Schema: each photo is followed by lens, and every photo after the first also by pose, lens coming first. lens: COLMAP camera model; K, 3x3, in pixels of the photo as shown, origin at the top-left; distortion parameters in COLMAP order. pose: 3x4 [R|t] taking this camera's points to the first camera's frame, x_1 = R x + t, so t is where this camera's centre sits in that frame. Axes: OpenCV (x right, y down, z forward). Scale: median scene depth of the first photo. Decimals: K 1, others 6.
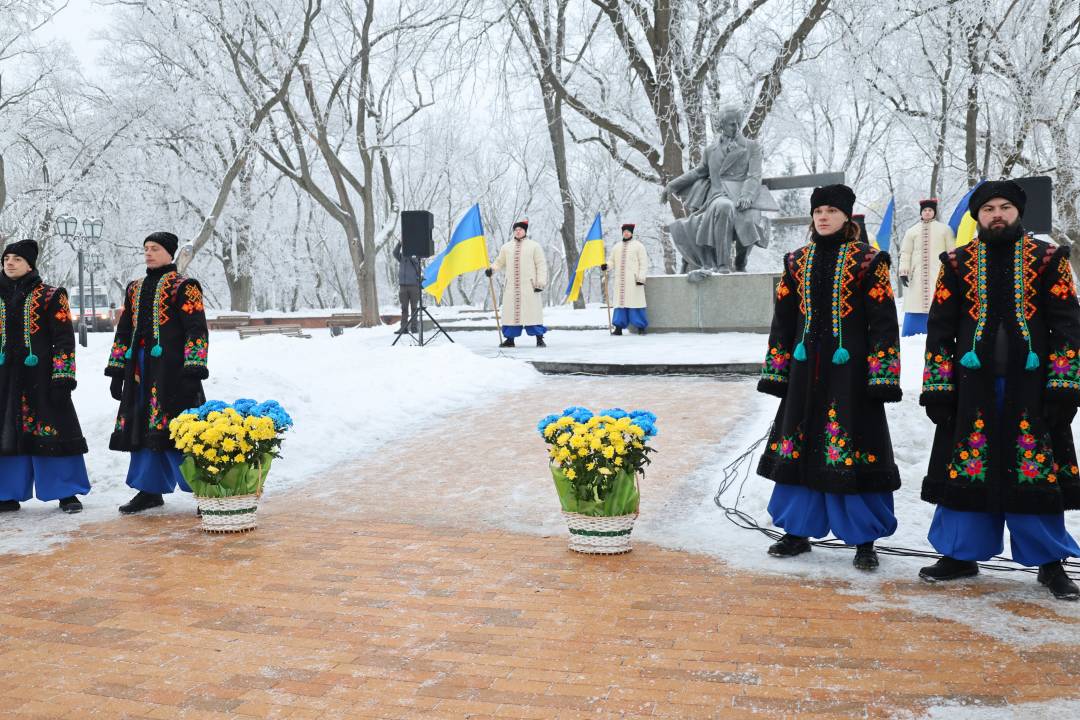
lens RADIAL K [[1077.5, 0, 540.0], [0, 1077.5, 360.0], [0, 0, 1]] dist [0.005355, 0.008071]
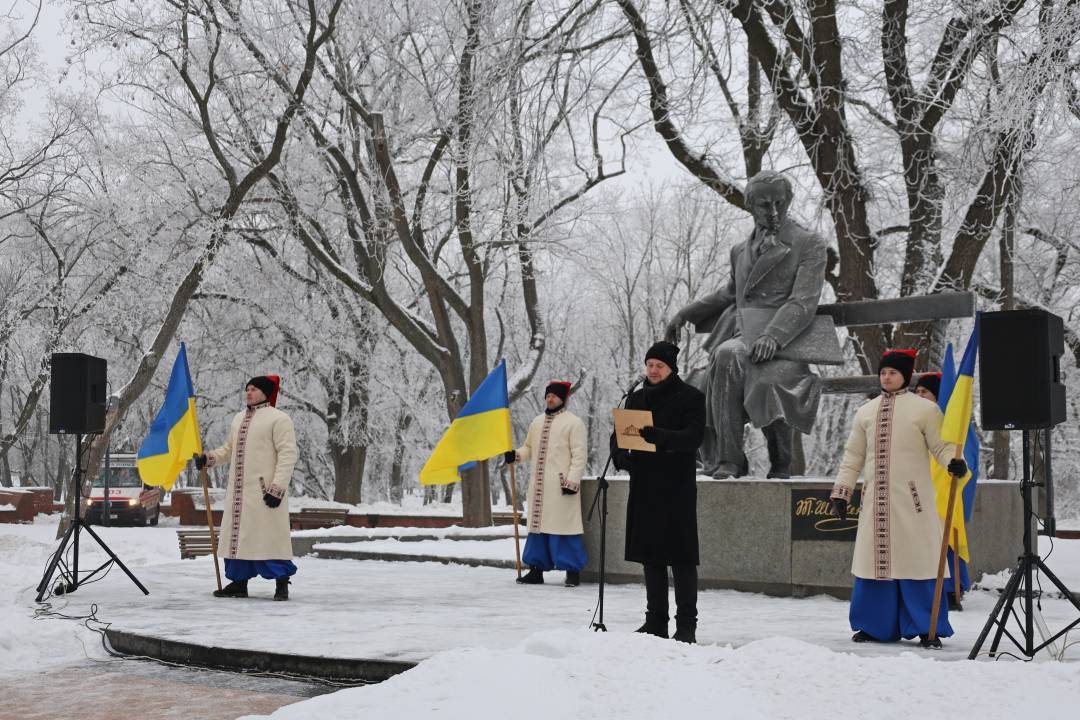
lens RADIAL K [[1766.3, 0, 540.0], [0, 1766.3, 360.0], [0, 0, 1]] dist [0.021319, 0.004424]
pose [[0.959256, 0.018403, -0.281938, 0.309864], [-0.054231, 0.991315, -0.119808, -0.026503], [0.277284, 0.130217, 0.951923, 0.123108]]
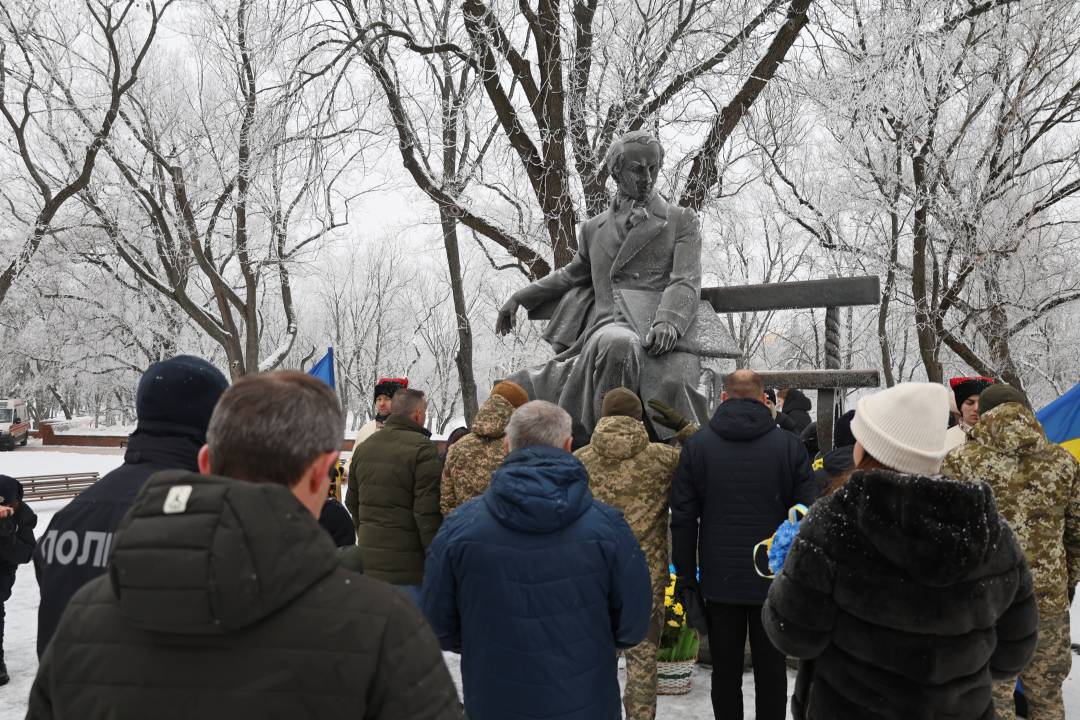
lens RADIAL K [[805.1, 0, 540.0], [0, 805.1, 360.0], [0, 0, 1]] dist [-0.001777, 0.004033]
pose [[0.999087, 0.026772, 0.033282, 0.121657], [-0.023076, 0.994006, -0.106858, -0.094764], [-0.035943, 0.105992, 0.993717, 0.638664]]
